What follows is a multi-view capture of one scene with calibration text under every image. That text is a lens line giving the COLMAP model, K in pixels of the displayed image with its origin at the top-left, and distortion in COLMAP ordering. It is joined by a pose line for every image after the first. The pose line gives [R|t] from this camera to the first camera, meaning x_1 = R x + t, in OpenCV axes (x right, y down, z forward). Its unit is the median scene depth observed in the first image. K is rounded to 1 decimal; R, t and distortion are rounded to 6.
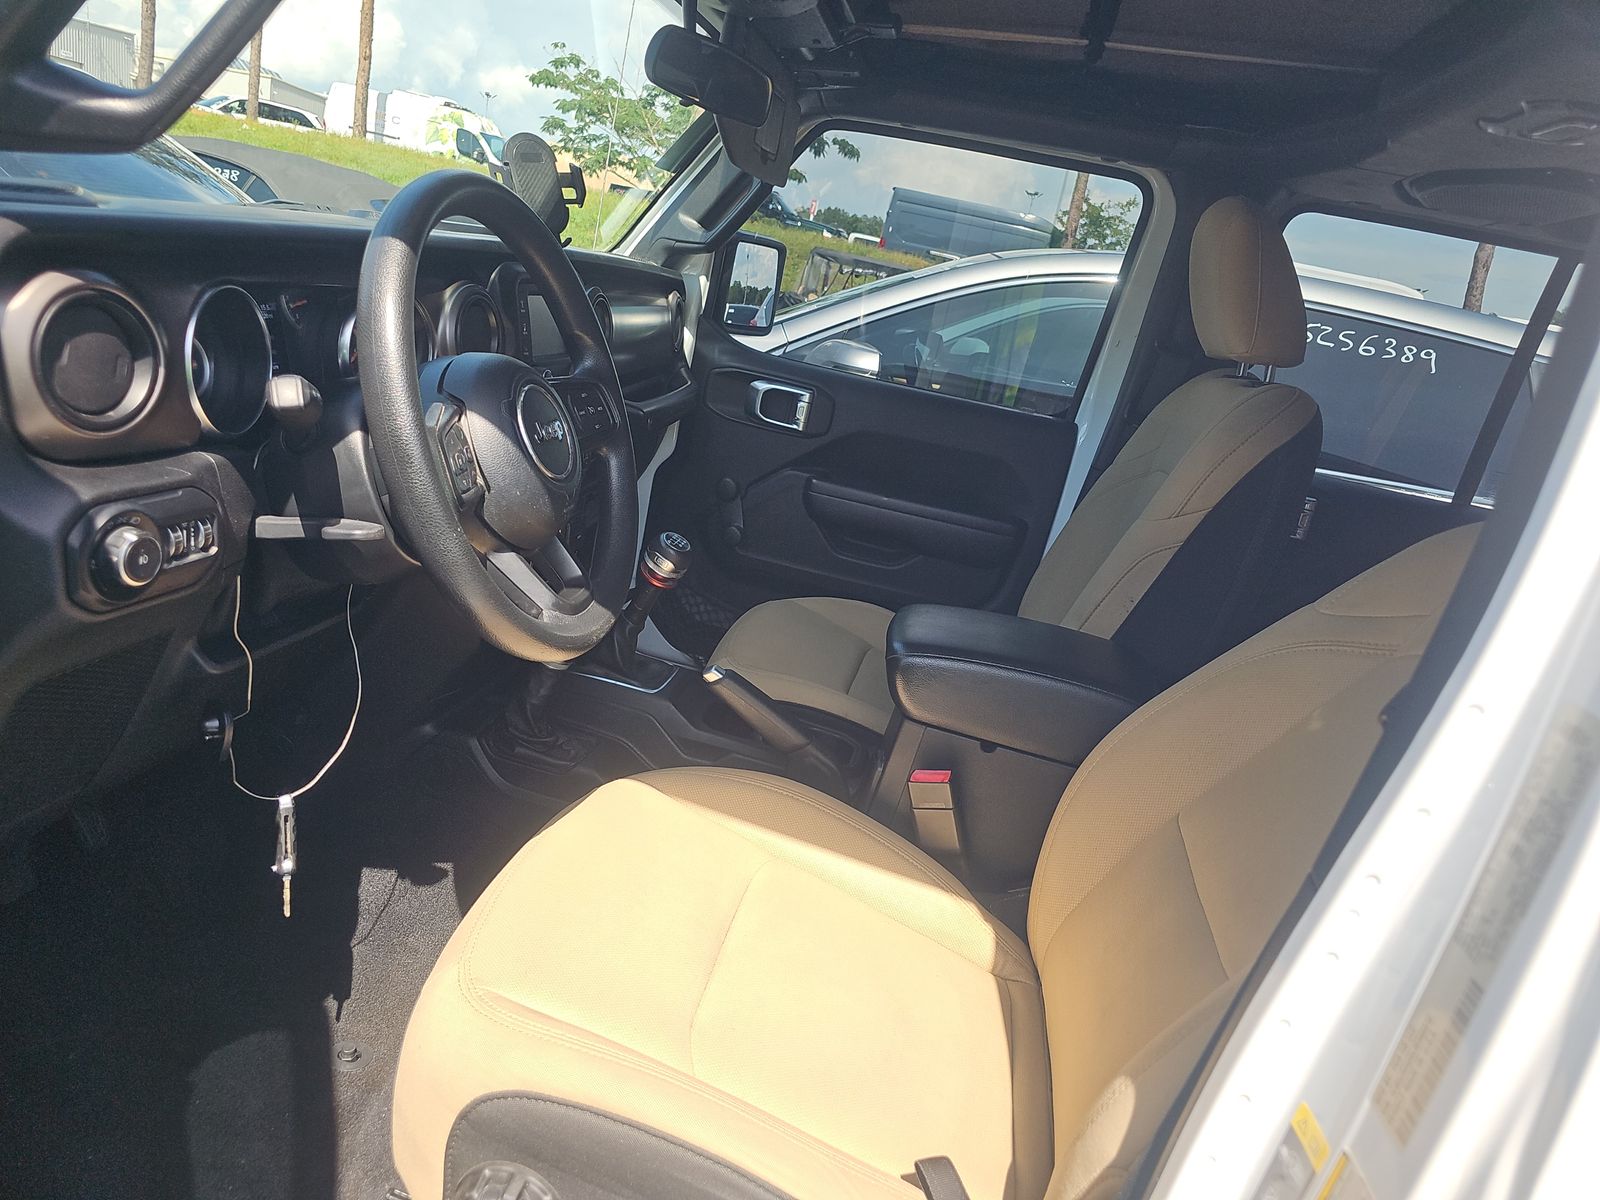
lens RADIAL K [[1075.1, 0, 800.0], [0, 1075.1, 600.0], [0, 0, 1]] dist [-0.001147, 0.000687]
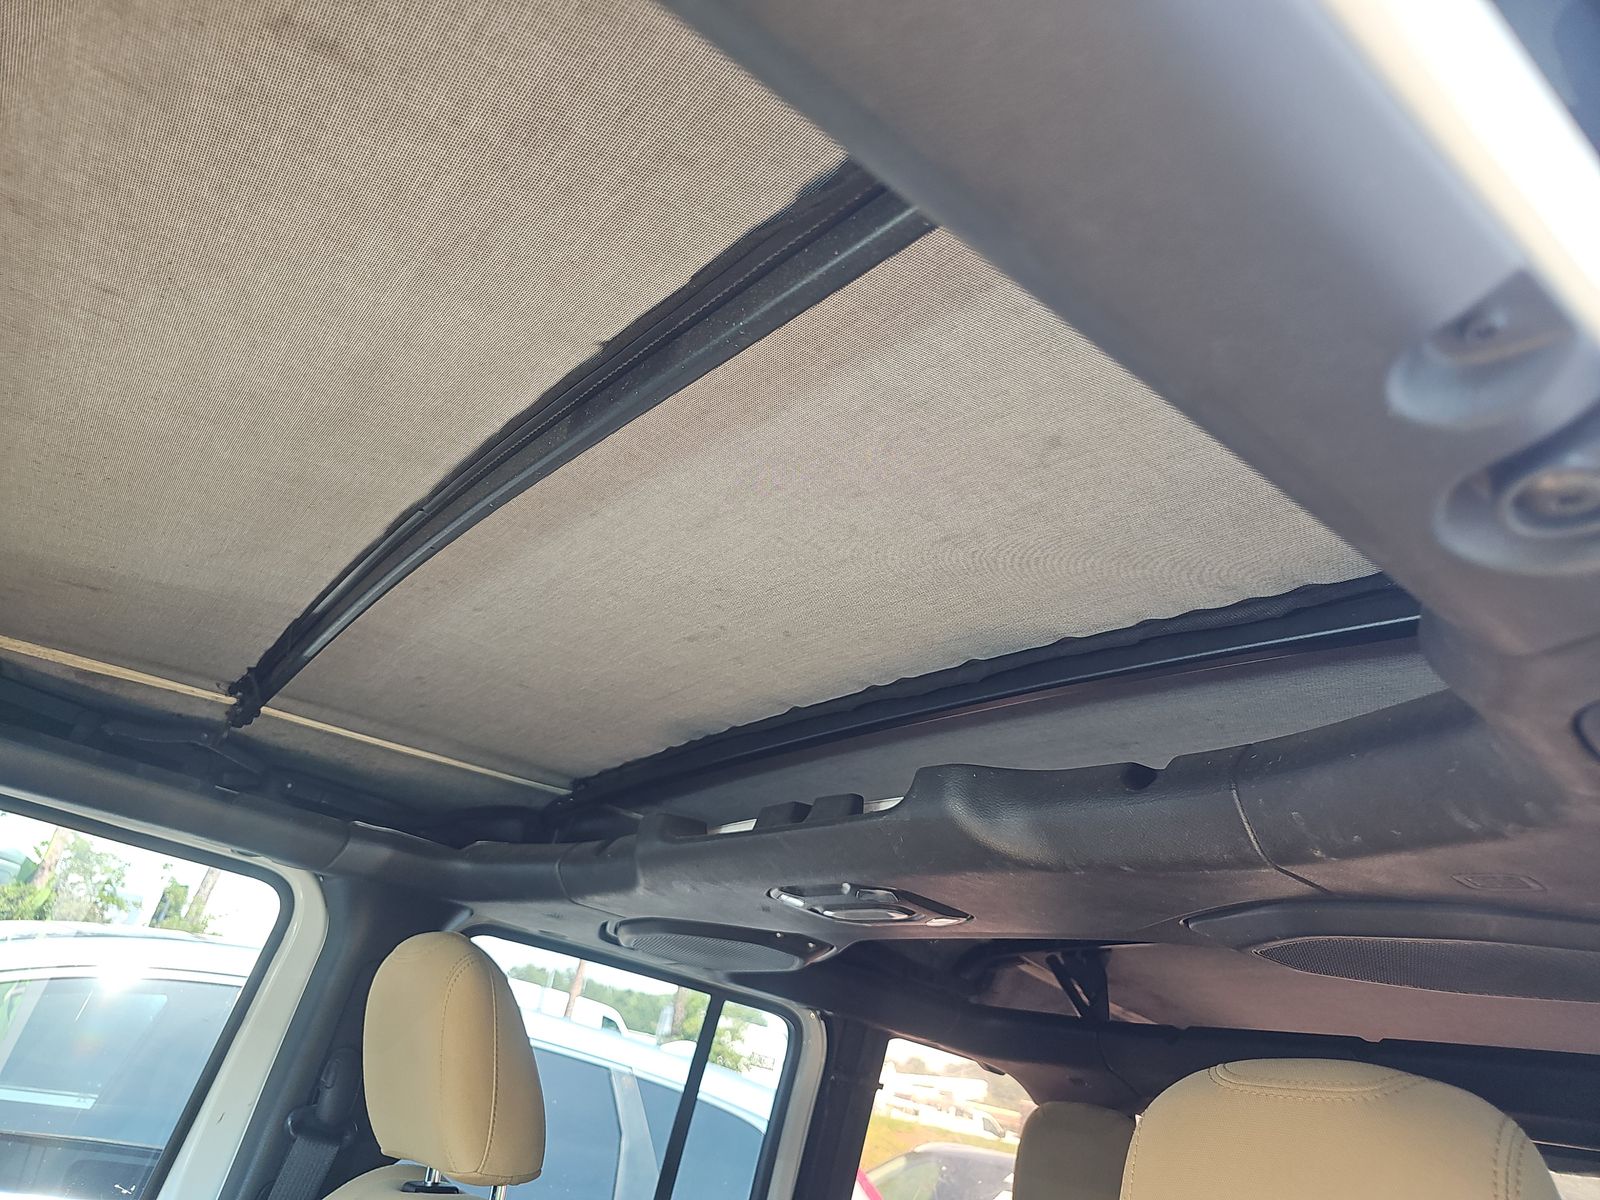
lens RADIAL K [[1075.1, 0, 800.0], [0, 1075.1, 600.0], [0, 0, 1]] dist [-0.001147, 0.000687]
pose [[0.666870, 0.260467, 0.698170, -0.011091], [0.168525, 0.859932, -0.481784, -0.145634], [-0.725868, 0.438947, 0.529568, 0.273553]]
